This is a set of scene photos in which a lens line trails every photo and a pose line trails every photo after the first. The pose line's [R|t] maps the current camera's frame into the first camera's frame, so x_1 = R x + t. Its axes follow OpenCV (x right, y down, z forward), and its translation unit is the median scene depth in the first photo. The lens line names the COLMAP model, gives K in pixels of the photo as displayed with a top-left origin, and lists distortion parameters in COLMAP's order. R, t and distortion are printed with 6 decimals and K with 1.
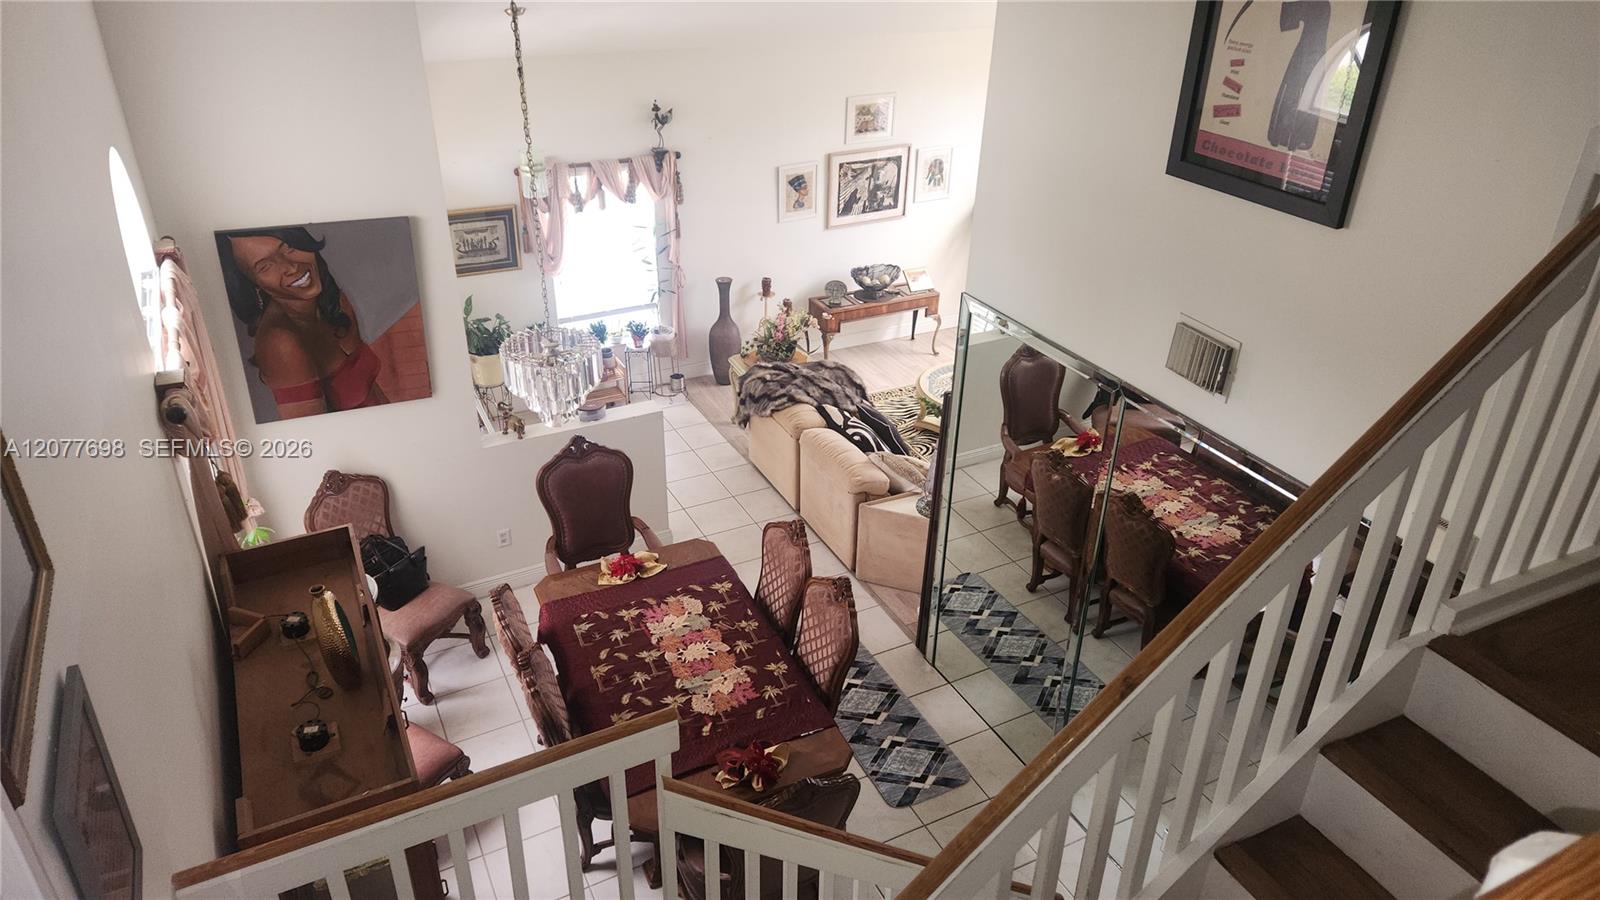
lens RADIAL K [[1069.9, 0, 807.5], [0, 1069.9, 446.9], [0, 0, 1]] dist [0.105430, -0.106031]
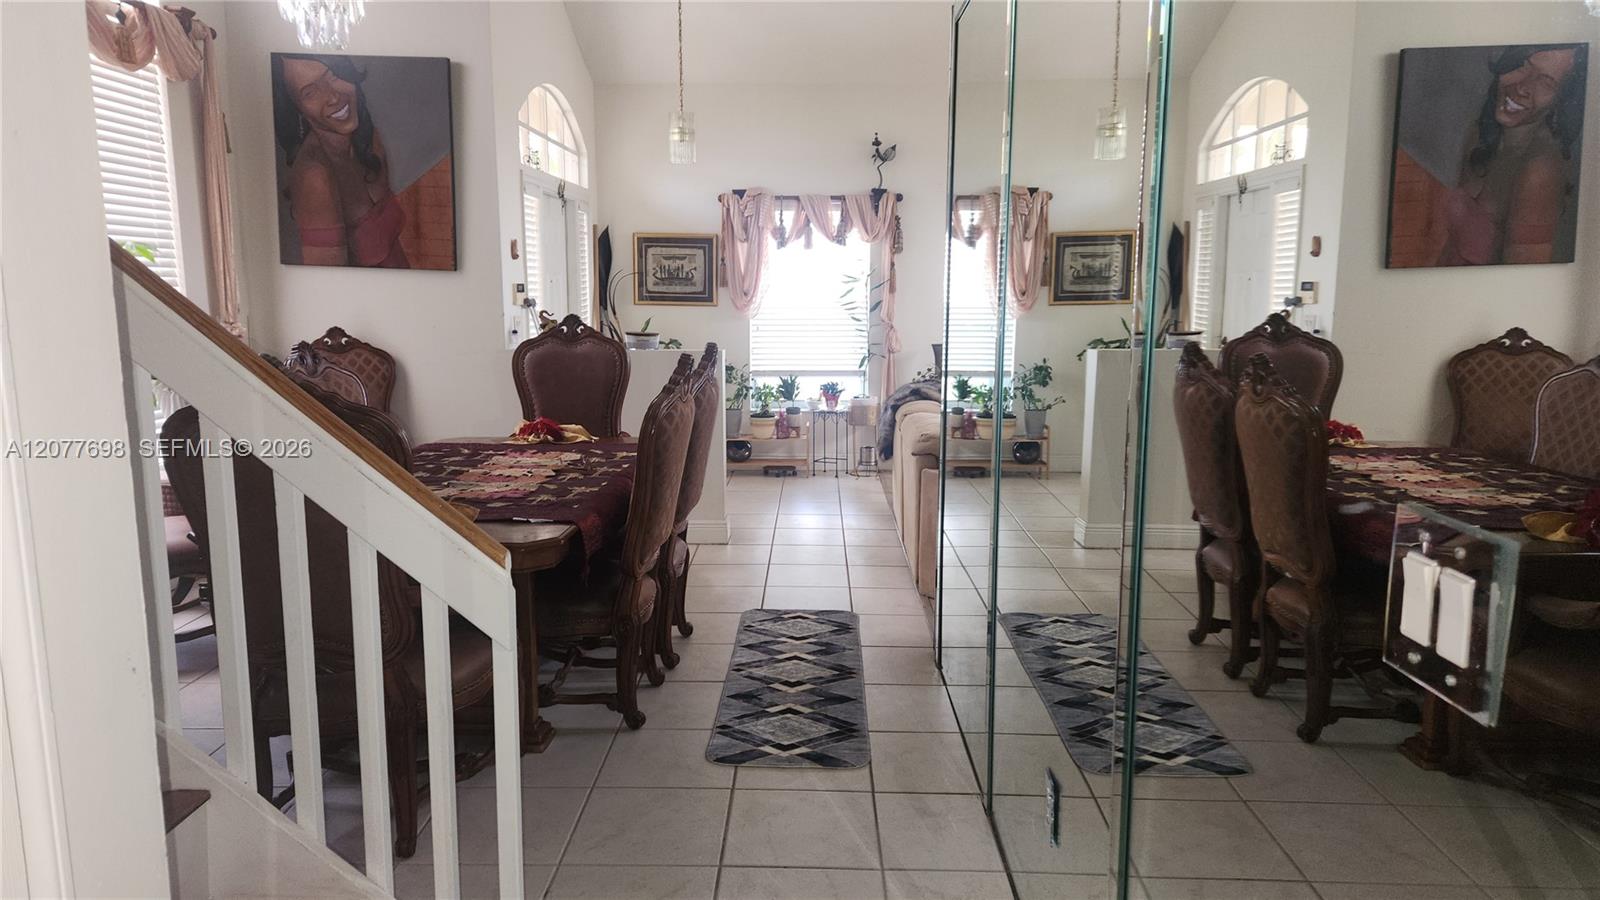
lens RADIAL K [[1069.9, 0, 807.5], [0, 1069.9, 446.9], [0, 0, 1]] dist [0.105430, -0.106031]
pose [[0.883417, 0.051831, -0.465713, 0.246523], [-0.216461, 0.926607, -0.307481, 0.219400], [0.415596, 0.372442, 0.829799, 0.309192]]
